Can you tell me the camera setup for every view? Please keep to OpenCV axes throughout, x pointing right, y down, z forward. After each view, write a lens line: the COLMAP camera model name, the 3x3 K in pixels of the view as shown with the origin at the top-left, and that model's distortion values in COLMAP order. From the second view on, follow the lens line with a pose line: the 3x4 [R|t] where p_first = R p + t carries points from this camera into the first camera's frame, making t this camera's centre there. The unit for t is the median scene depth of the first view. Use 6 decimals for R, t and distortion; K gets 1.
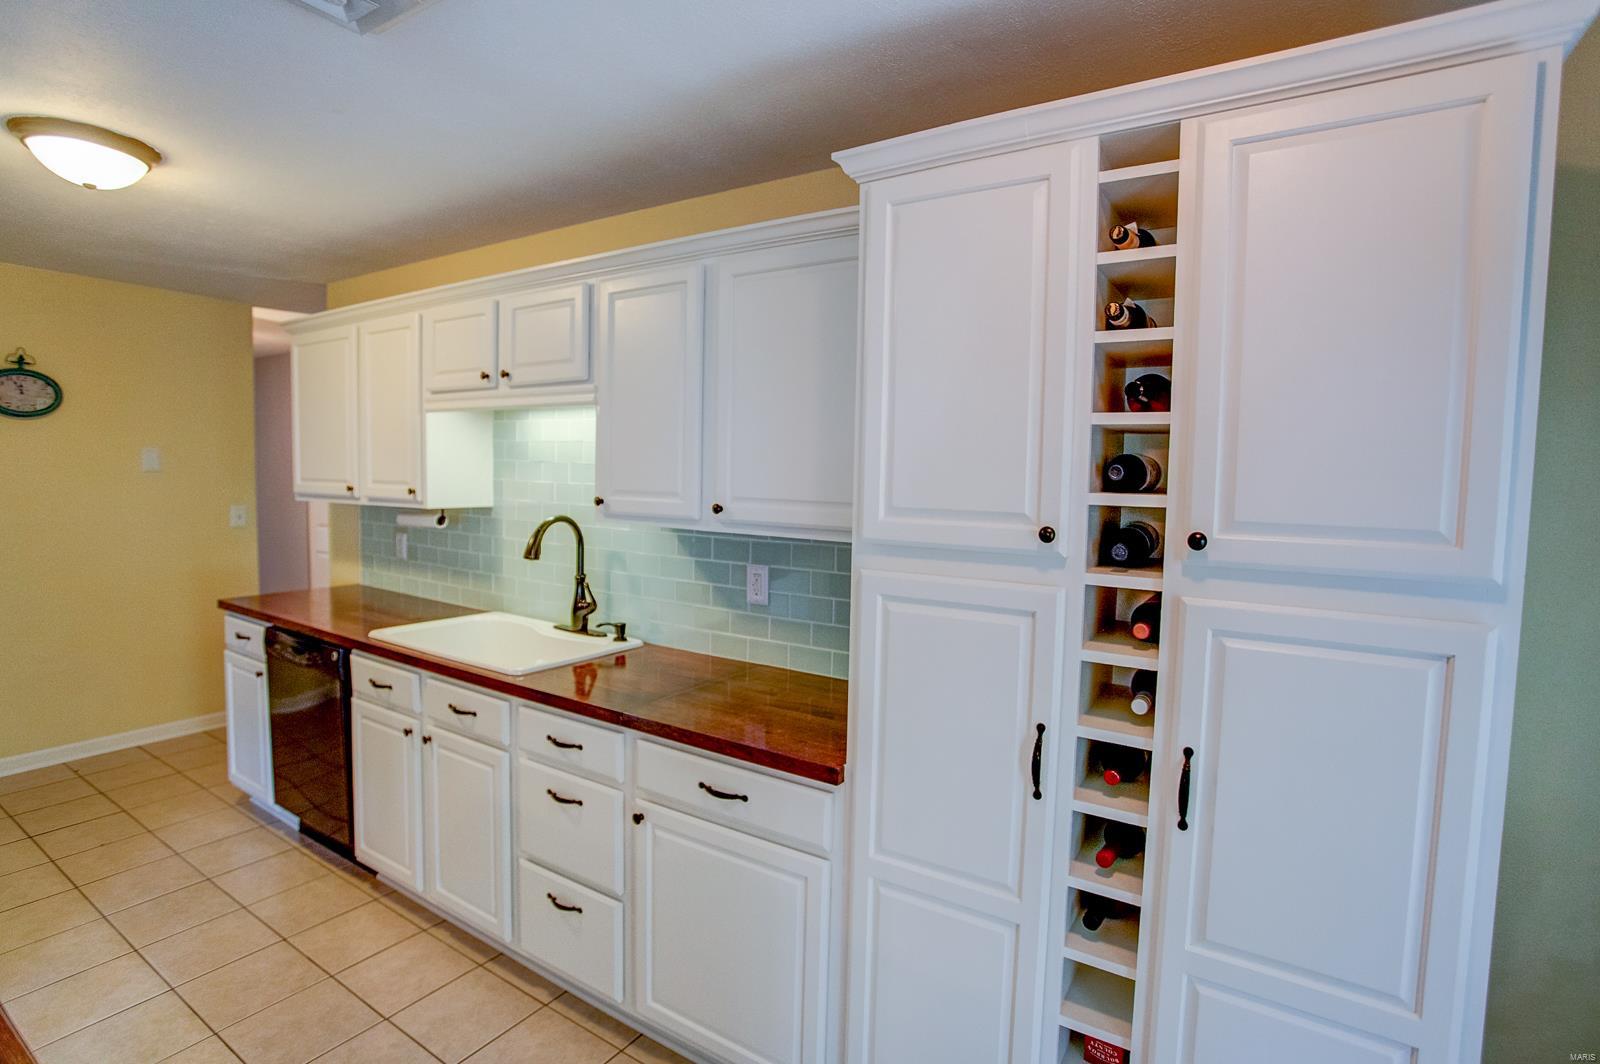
lens RADIAL K [[792.3, 0, 800.2], [0, 792.3, 546.3], [0, 0, 1]] dist [-0.042768, 0.001345]
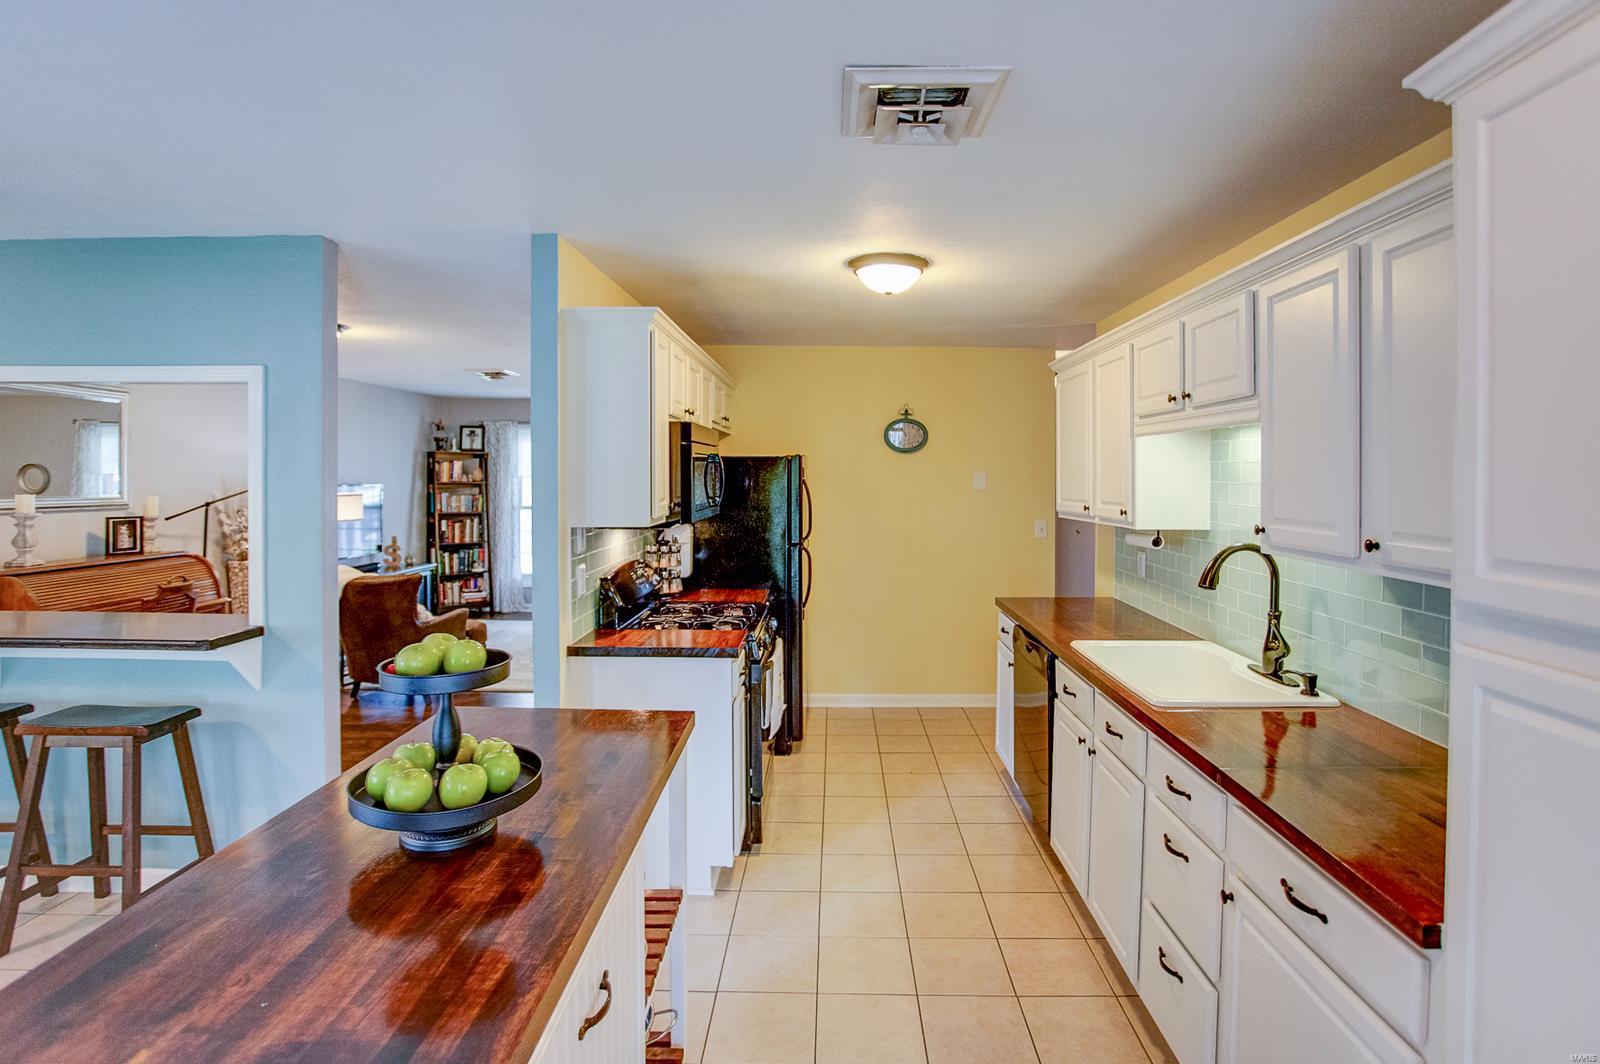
lens RADIAL K [[816.5, 0, 802.4], [0, 816.5, 490.8], [0, 0, 1]] dist [-0.078804, 0.035358]
pose [[0.520017, -0.005201, -0.854140, 0.213391], [-0.069520, 0.996406, -0.048393, -0.018700], [0.851322, 0.084545, 0.517787, 0.083111]]
